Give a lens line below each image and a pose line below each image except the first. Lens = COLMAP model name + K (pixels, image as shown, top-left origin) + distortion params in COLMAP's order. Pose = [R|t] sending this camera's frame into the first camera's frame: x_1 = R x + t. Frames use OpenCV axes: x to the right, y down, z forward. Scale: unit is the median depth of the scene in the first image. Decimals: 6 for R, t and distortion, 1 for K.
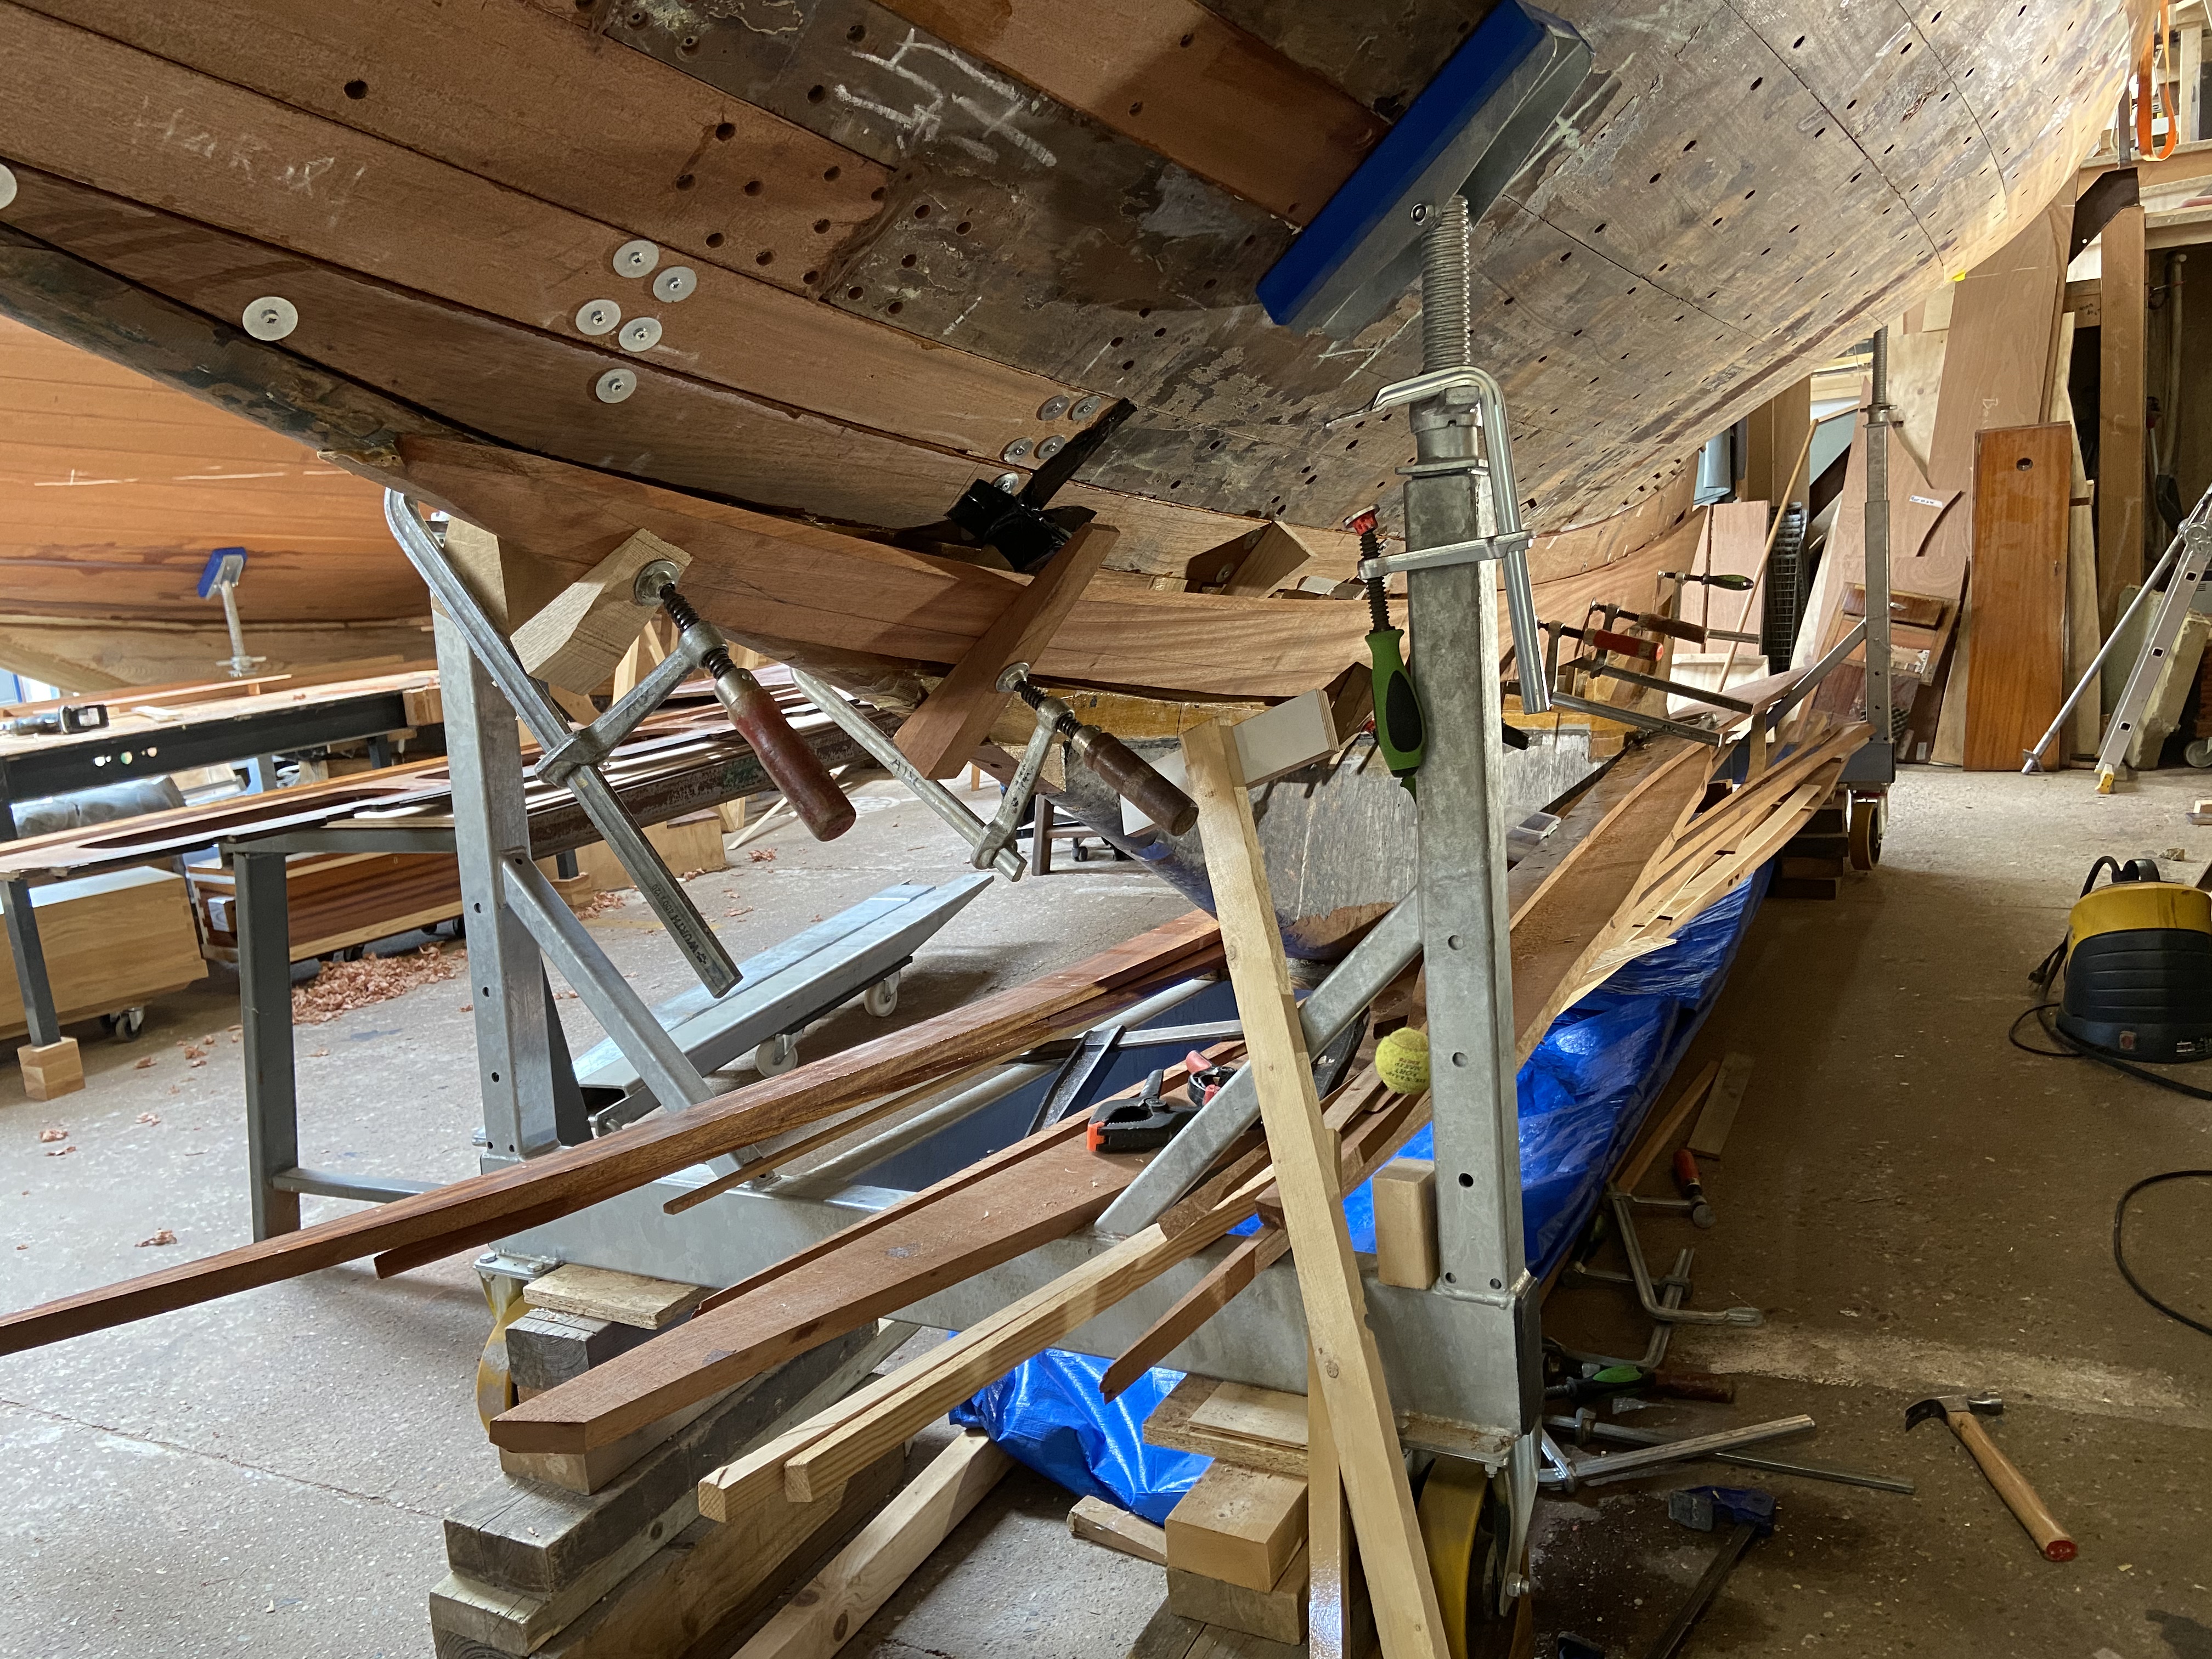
lens RADIAL K [[1679.8, 0, 1096.9], [0, 1679.8, 812.5], [0, 0, 1]] dist [0.120440, -0.143687]
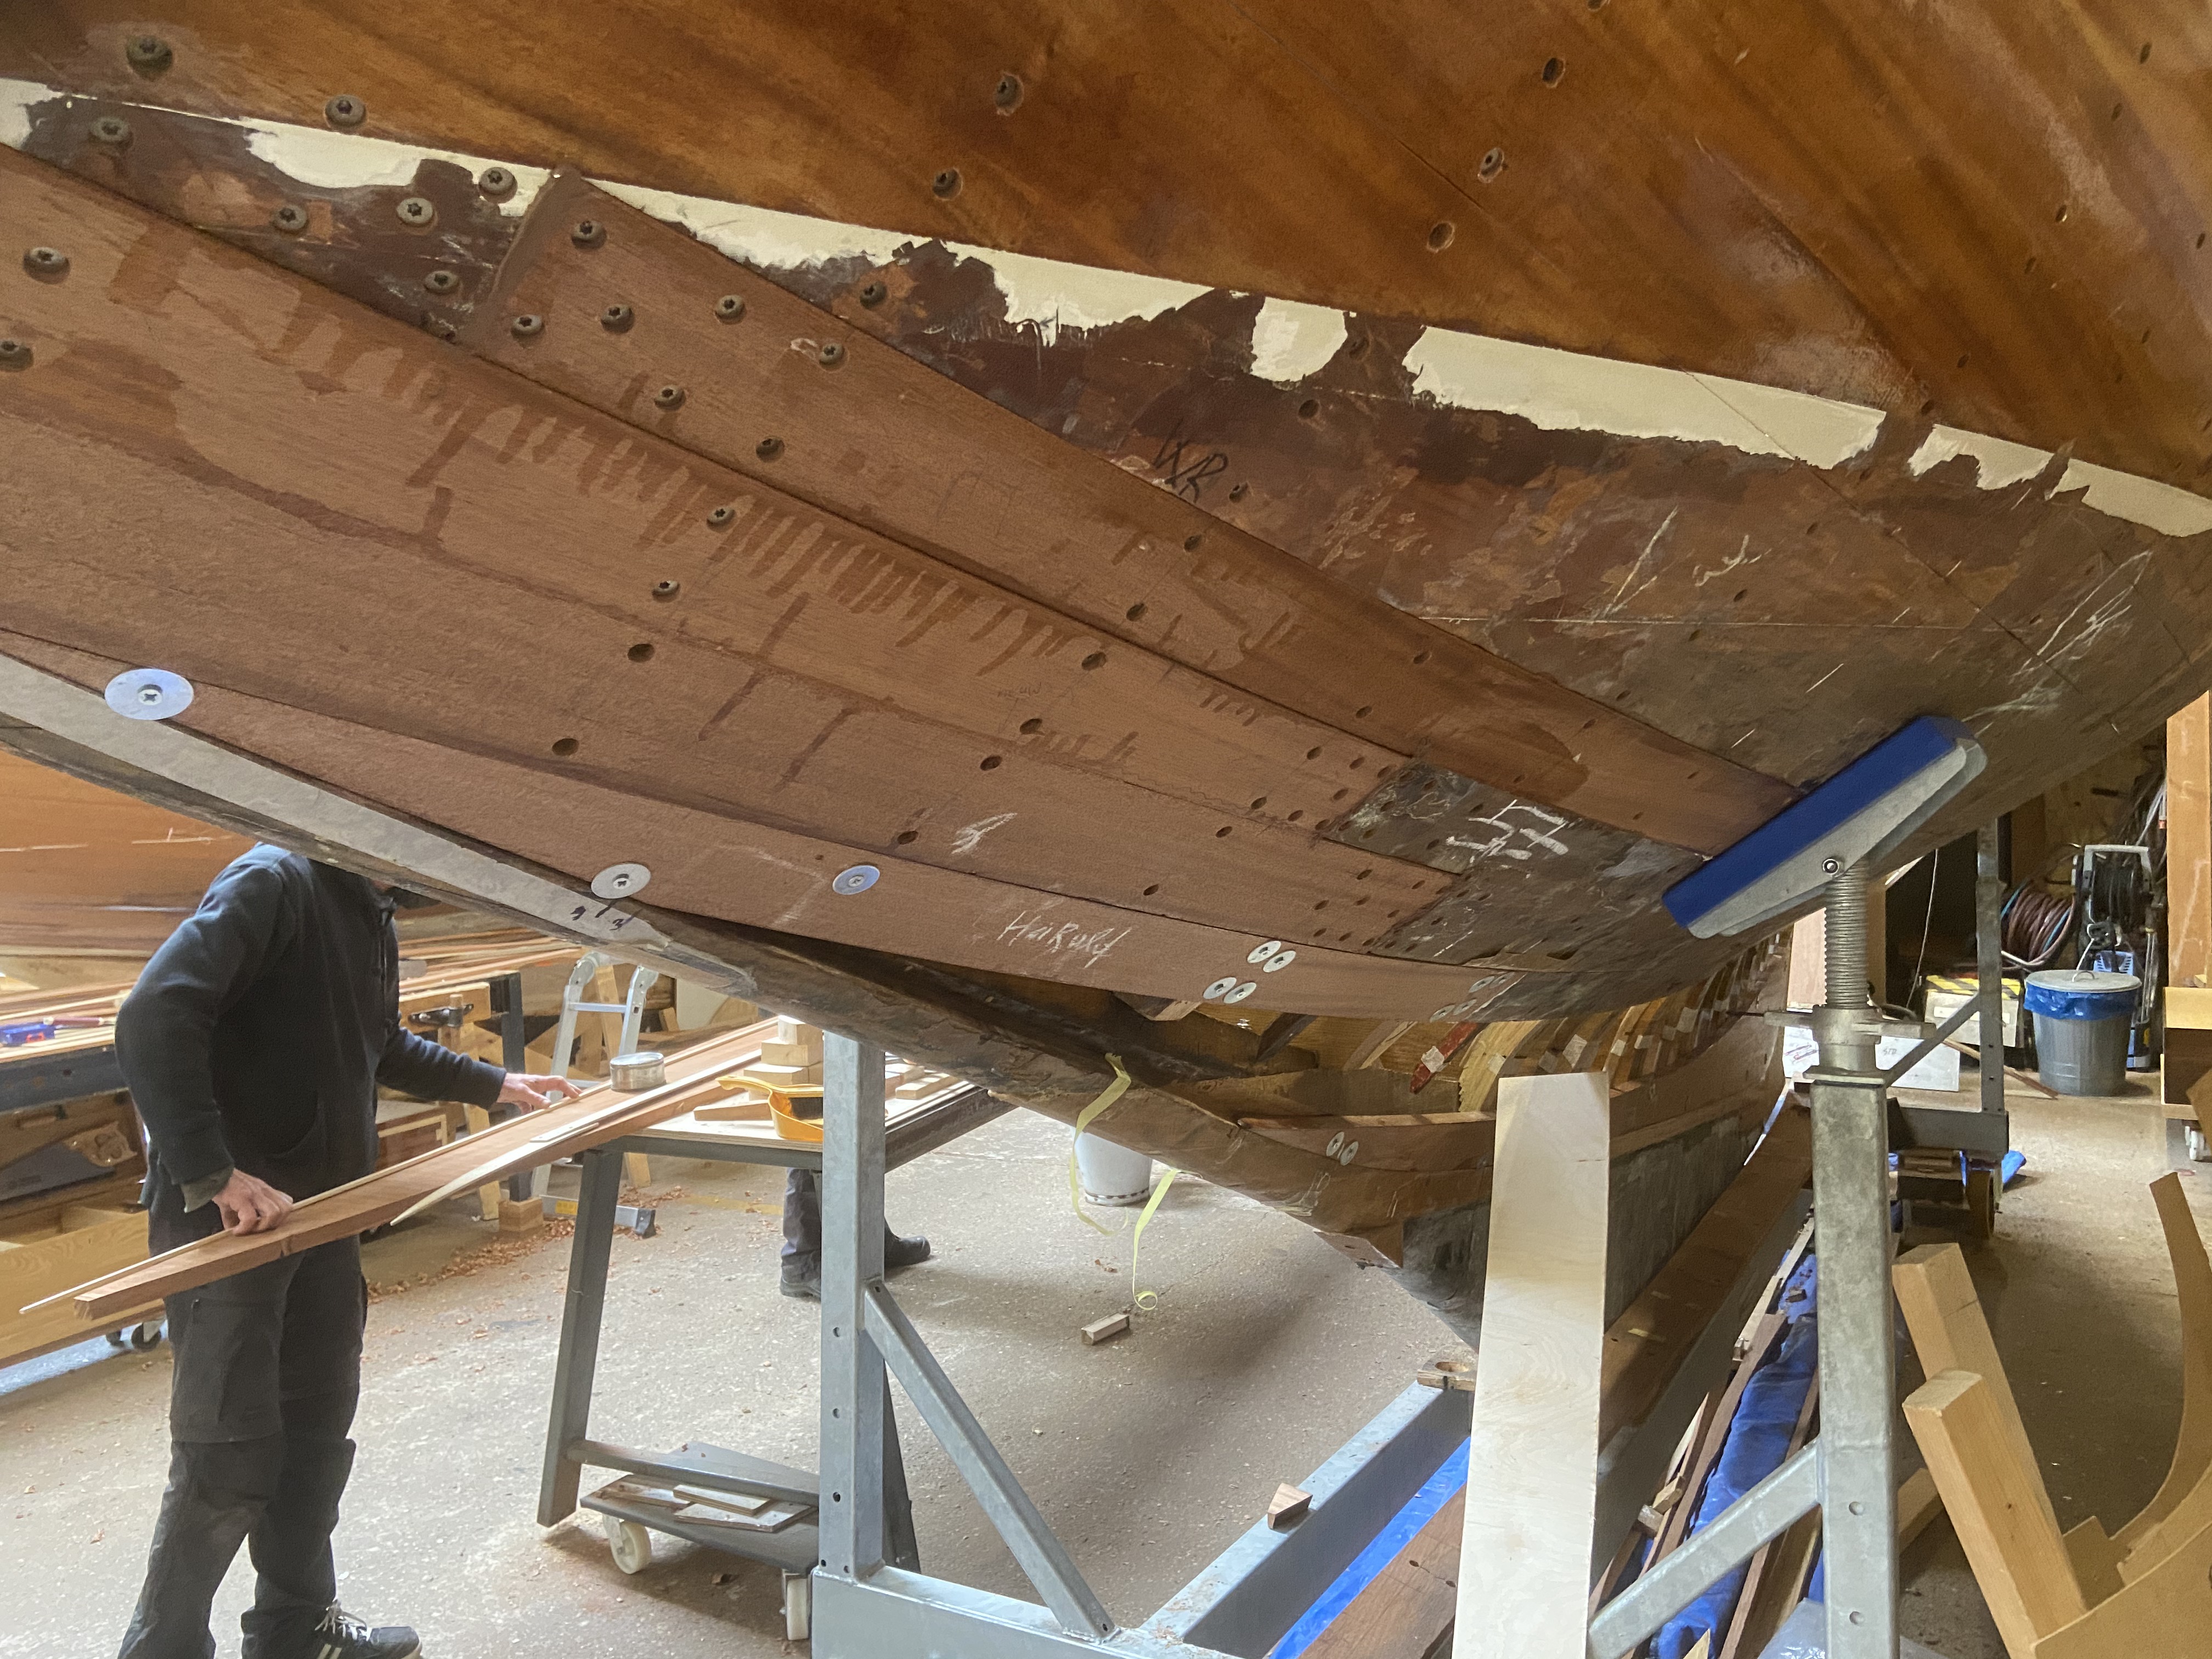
lens RADIAL K [[1679.8, 0, 1081.4], [0, 1679.8, 794.0], [0, 0, 1]] dist [0.120440, -0.143687]
pose [[0.998545, 0.052872, -0.010609, -0.231324], [-0.053828, 0.989095, -0.137093, -0.153875], [0.003245, 0.137464, 0.990501, -0.129294]]
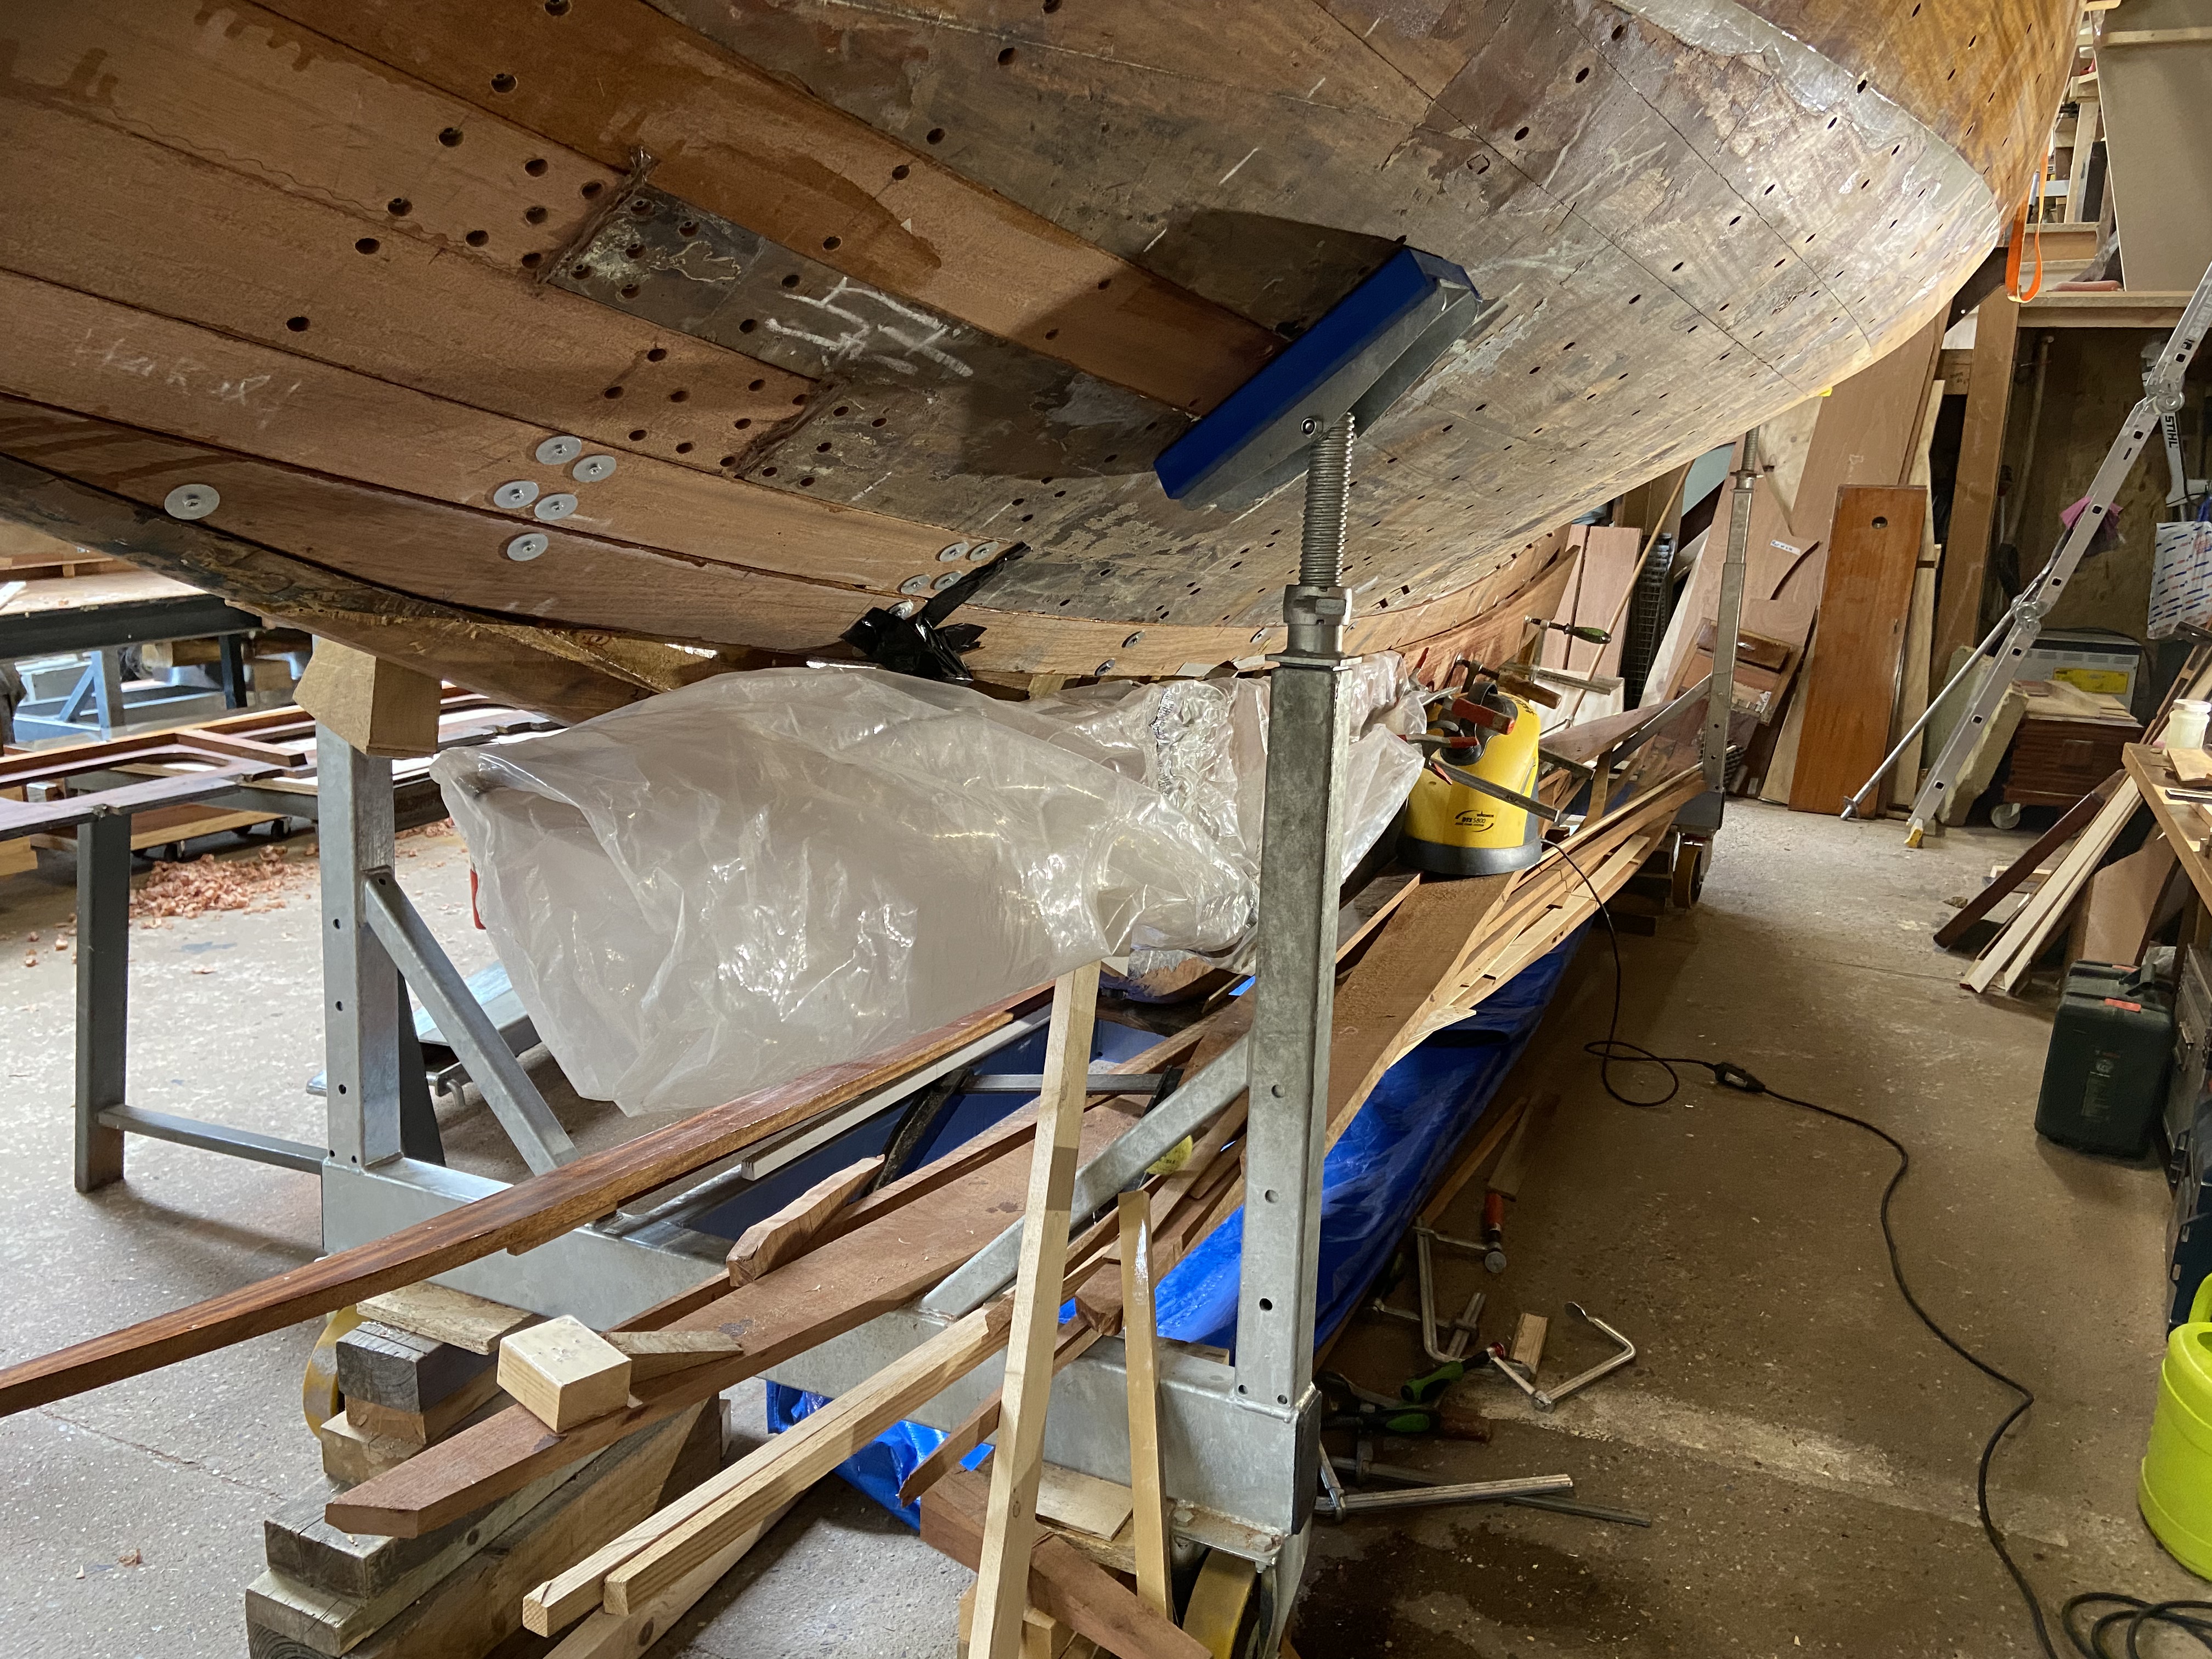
lens RADIAL K [[1679.8, 0, 1107.7], [0, 1679.8, 819.3], [0, 0, 1]] dist [0.120440, -0.143687]
pose [[0.992235, 0.090315, 0.085515, -0.003544], [-0.094947, 0.994136, 0.051748, -0.109052], [-0.080340, -0.059465, 0.994992, -0.044145]]
